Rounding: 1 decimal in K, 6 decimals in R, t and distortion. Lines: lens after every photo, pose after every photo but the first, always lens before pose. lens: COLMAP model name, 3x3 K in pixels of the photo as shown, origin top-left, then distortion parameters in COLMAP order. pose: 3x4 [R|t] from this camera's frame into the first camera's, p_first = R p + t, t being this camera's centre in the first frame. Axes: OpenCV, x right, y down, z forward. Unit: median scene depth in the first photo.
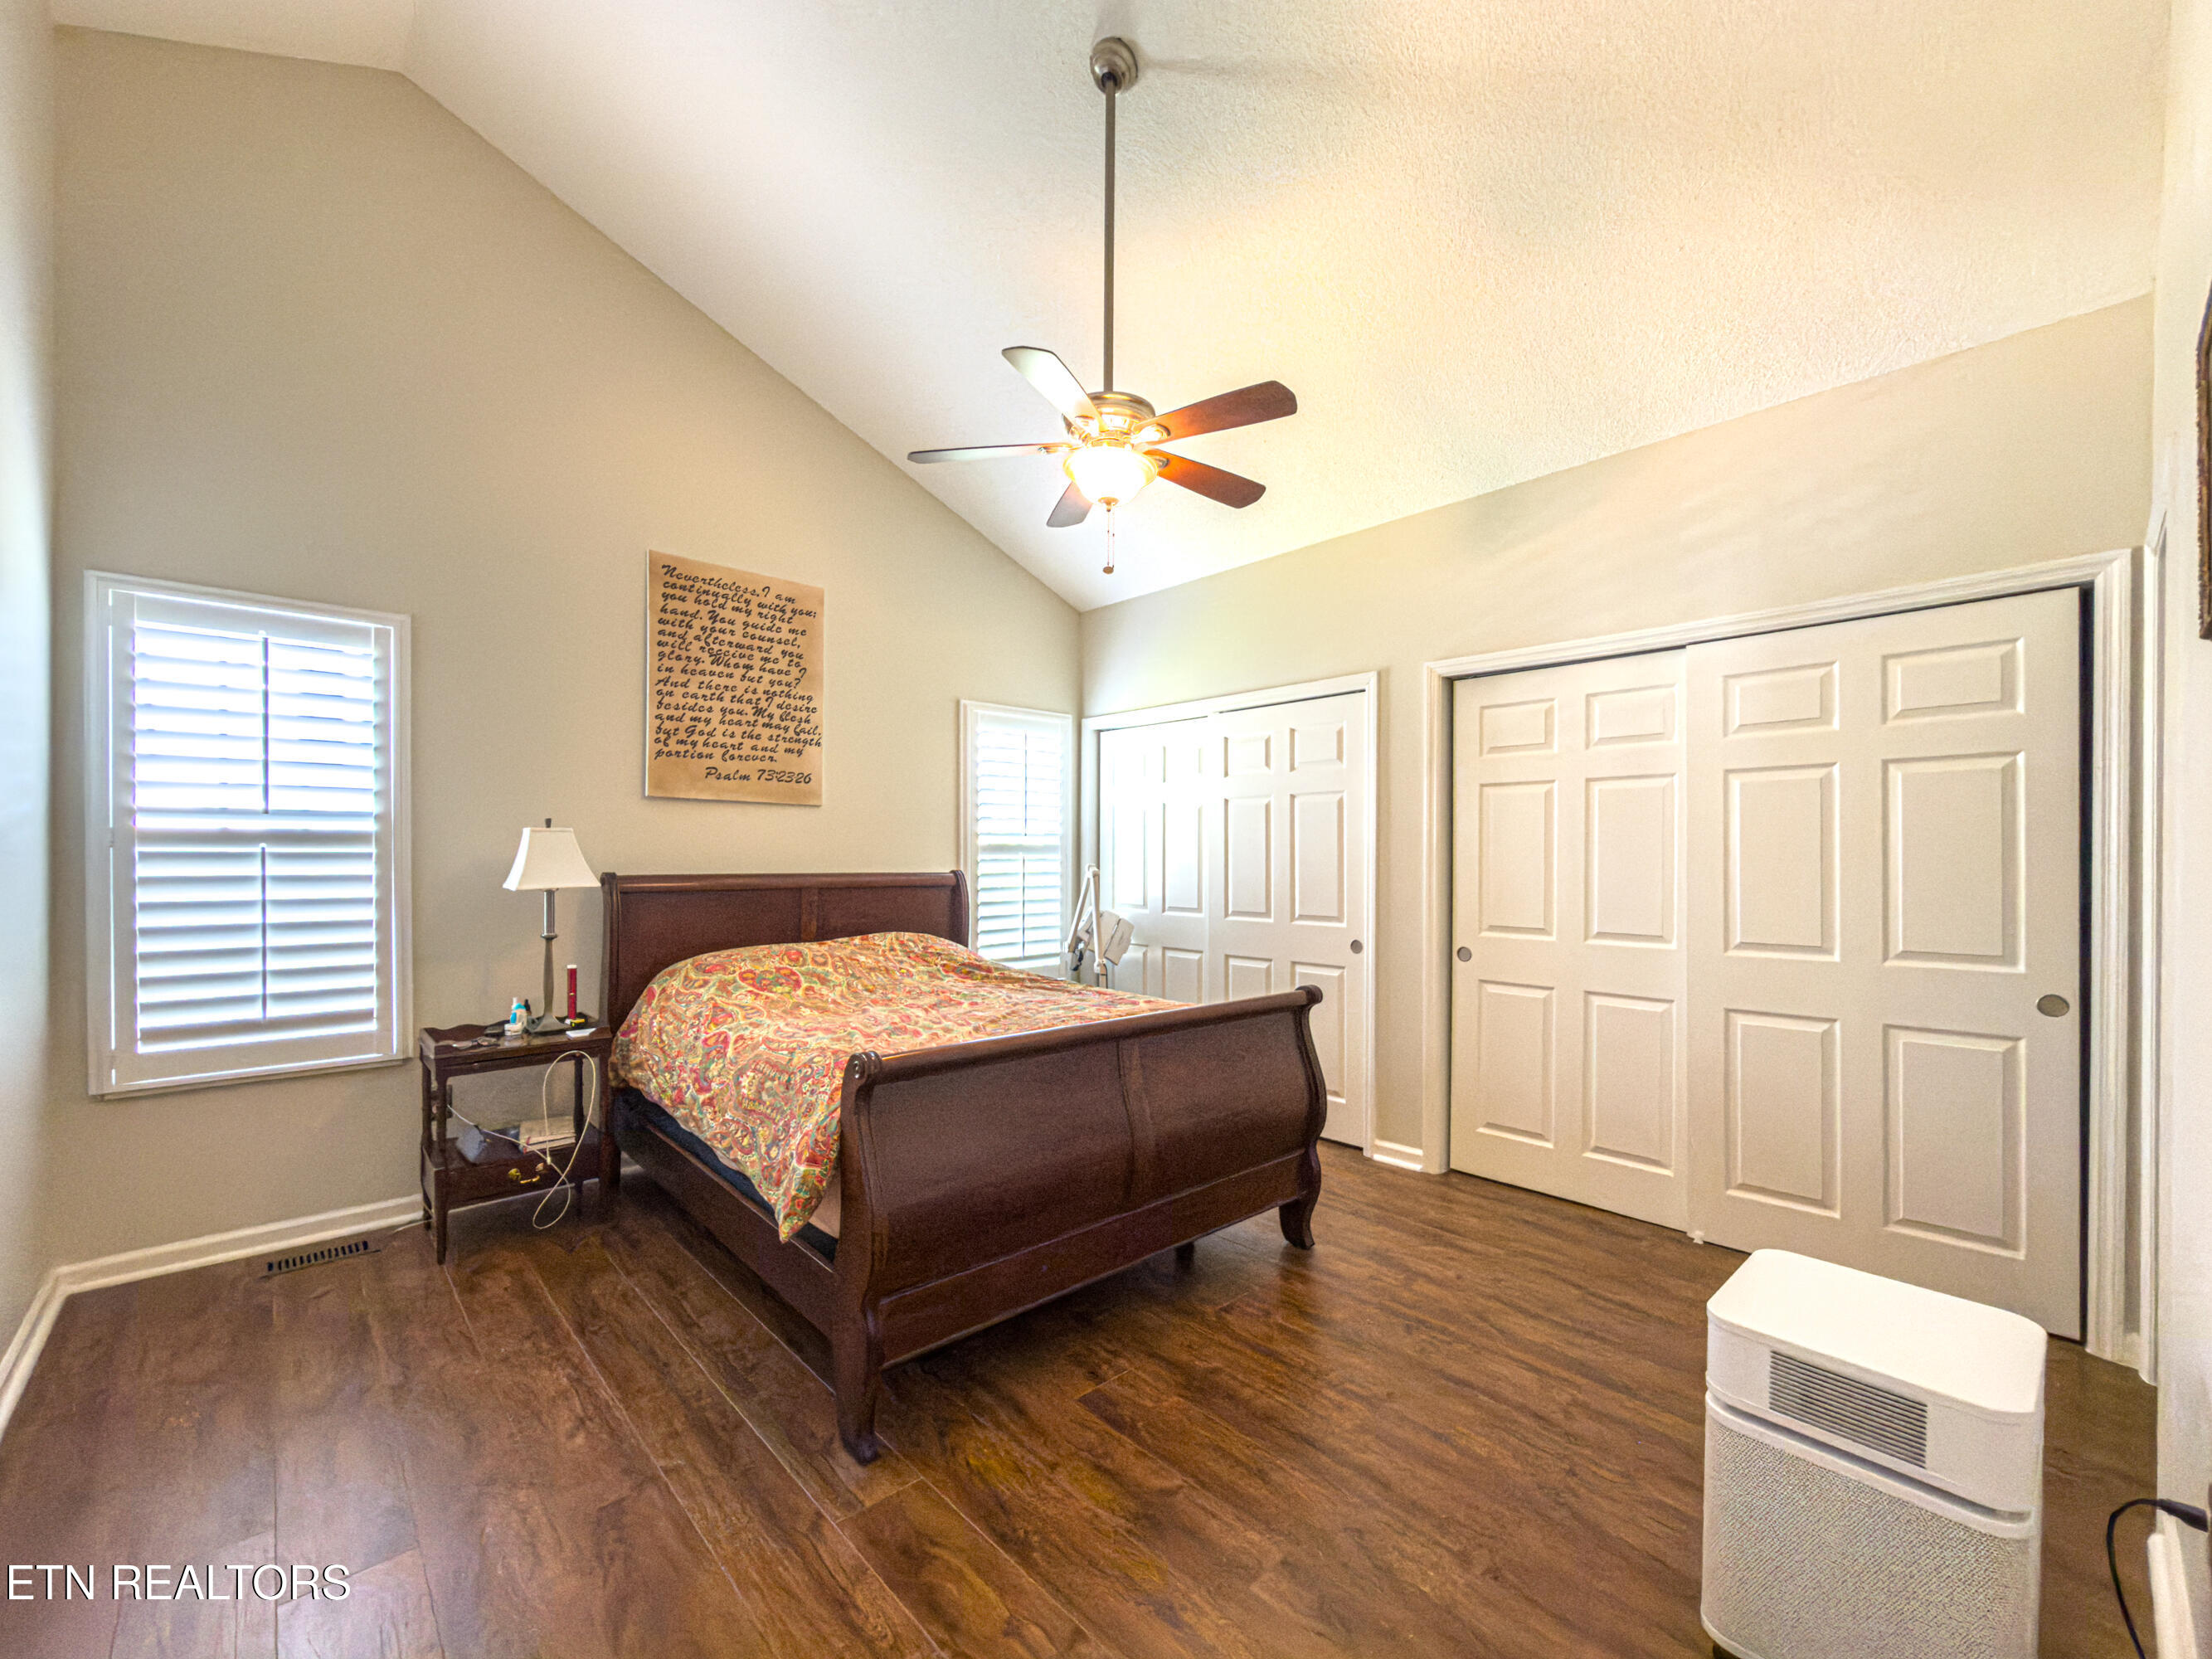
lens RADIAL K [[946.1, 0, 1098.1], [0, 946.1, 831.9], [0, 0, 1]] dist [0.008913, 0.000220]
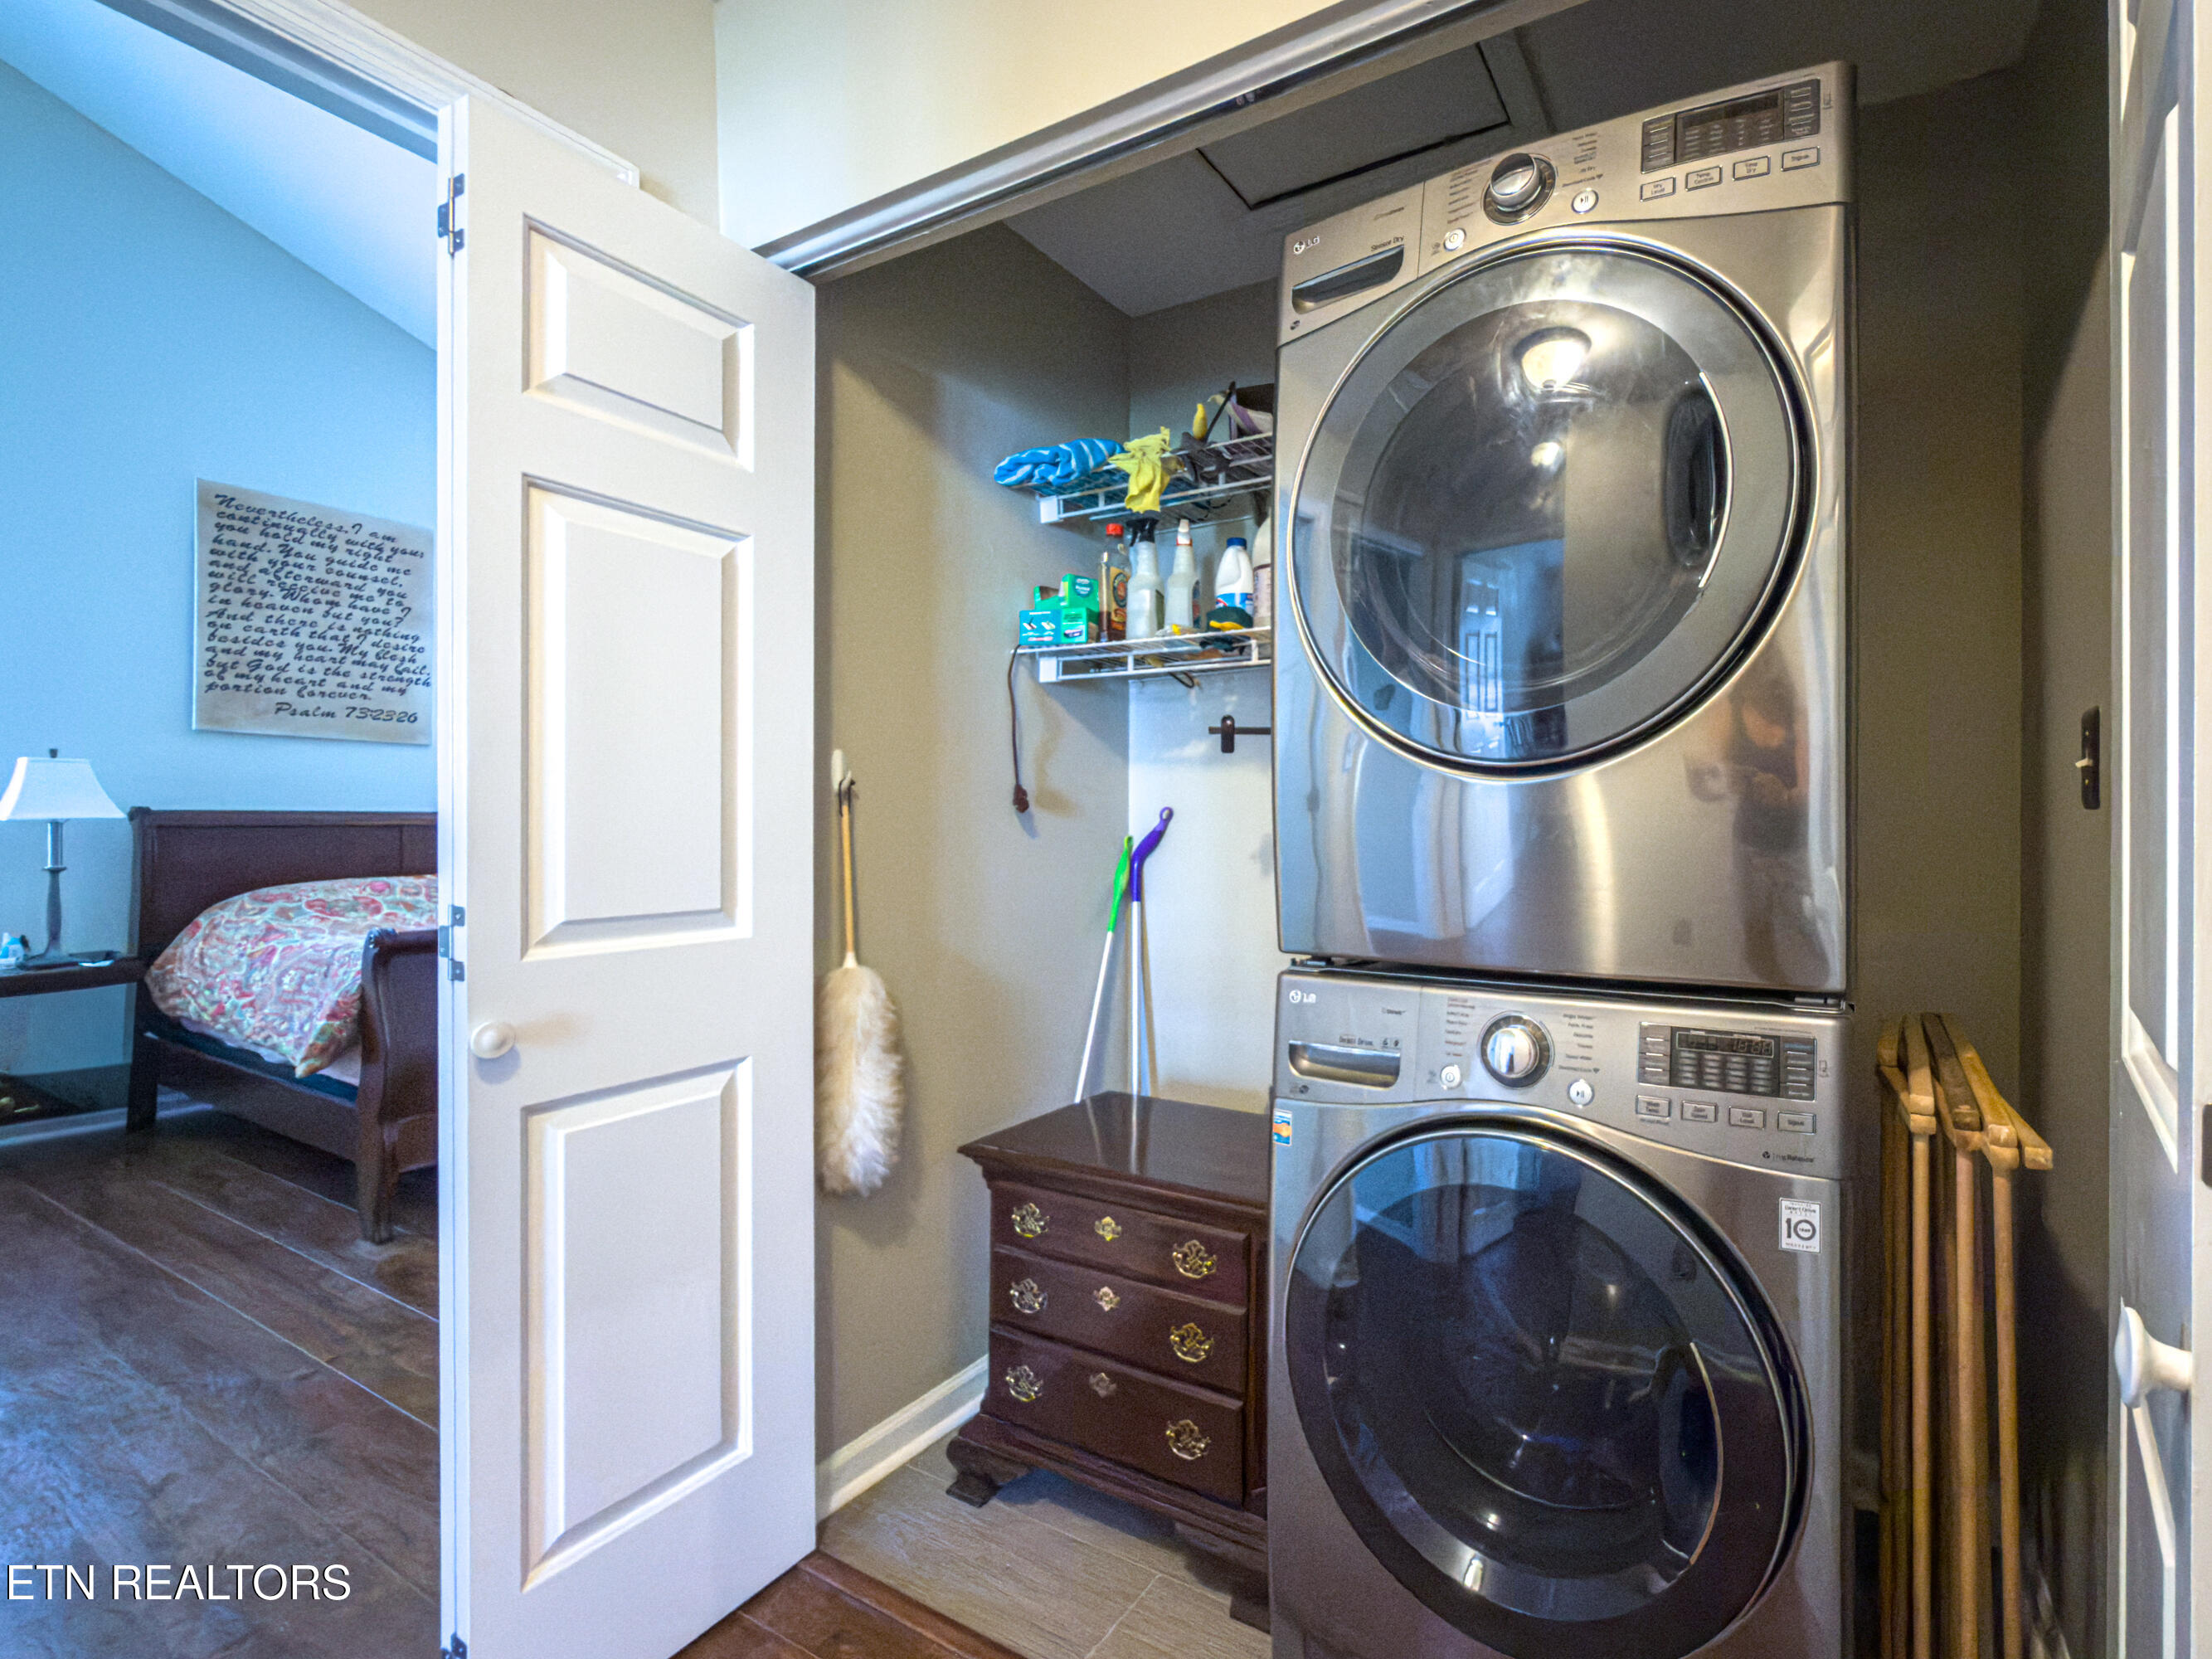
lens RADIAL K [[901.8, 0, 1171.8], [0, 901.8, 793.4], [0, 0, 1]] dist [0.001807, 0.000714]
pose [[0.936549, 0.004385, 0.350510, 0.132038], [-0.007698, 0.999938, 0.008058, 0.011743], [-0.350453, -0.010245, 0.936524, -0.212544]]
